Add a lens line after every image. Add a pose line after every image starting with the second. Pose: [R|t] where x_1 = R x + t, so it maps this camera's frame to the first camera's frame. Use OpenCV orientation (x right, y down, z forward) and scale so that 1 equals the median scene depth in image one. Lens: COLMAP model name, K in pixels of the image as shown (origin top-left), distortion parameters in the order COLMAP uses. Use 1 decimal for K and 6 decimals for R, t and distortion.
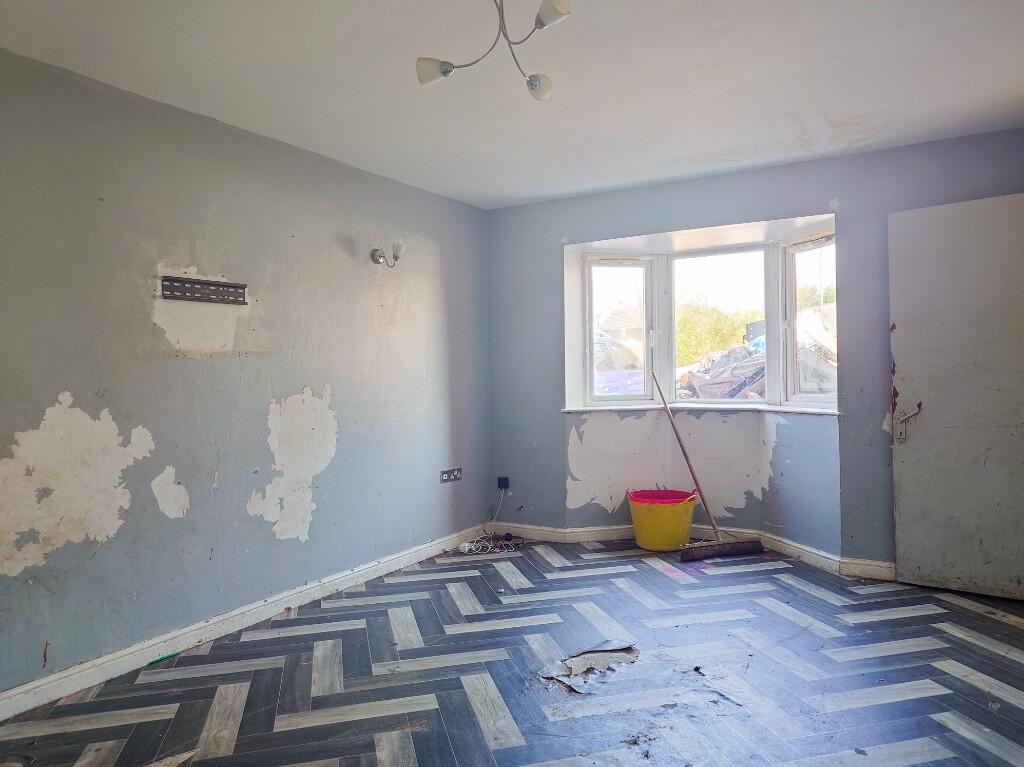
lens RADIAL K [[709.8, 0, 517.1], [0, 709.8, 382.2], [0, 0, 1]] dist [-0.001935, 0.000369]
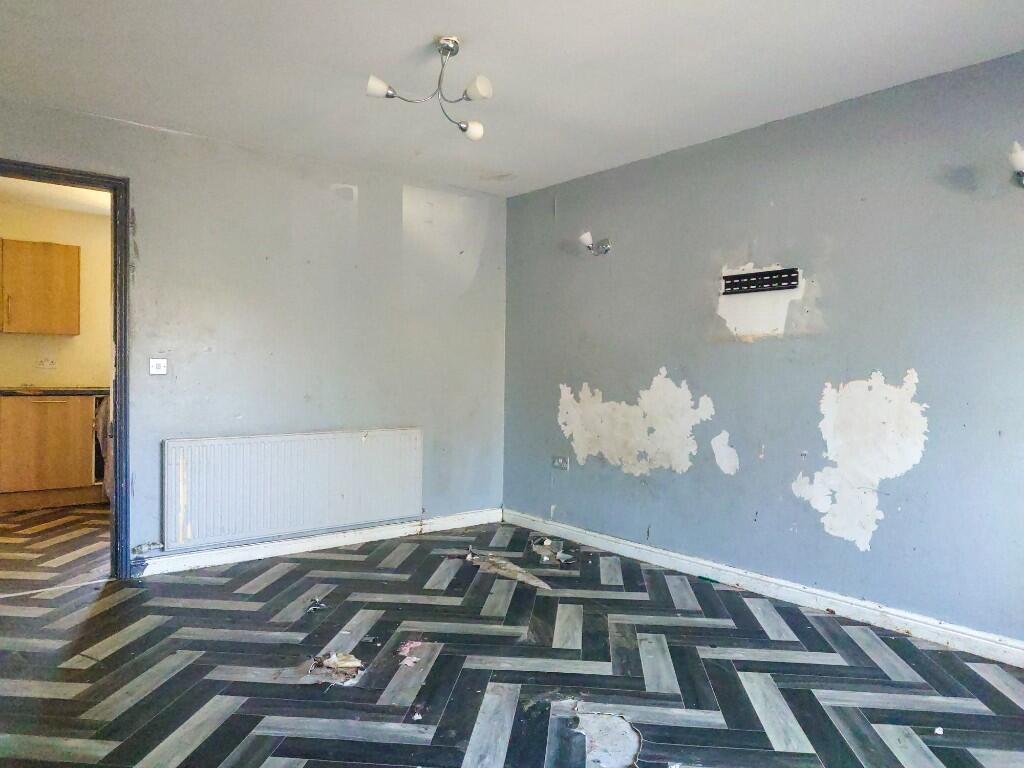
lens RADIAL K [[723.6, 0, 507.7], [0, 723.6, 370.1], [0, 0, 1]] dist [-0.001840, 0.001776]
pose [[-0.360021, 0.022825, -0.932665, 0.810128], [-0.013102, 0.999478, 0.029517, -0.018563], [0.932852, 0.022846, -0.359534, 1.091480]]
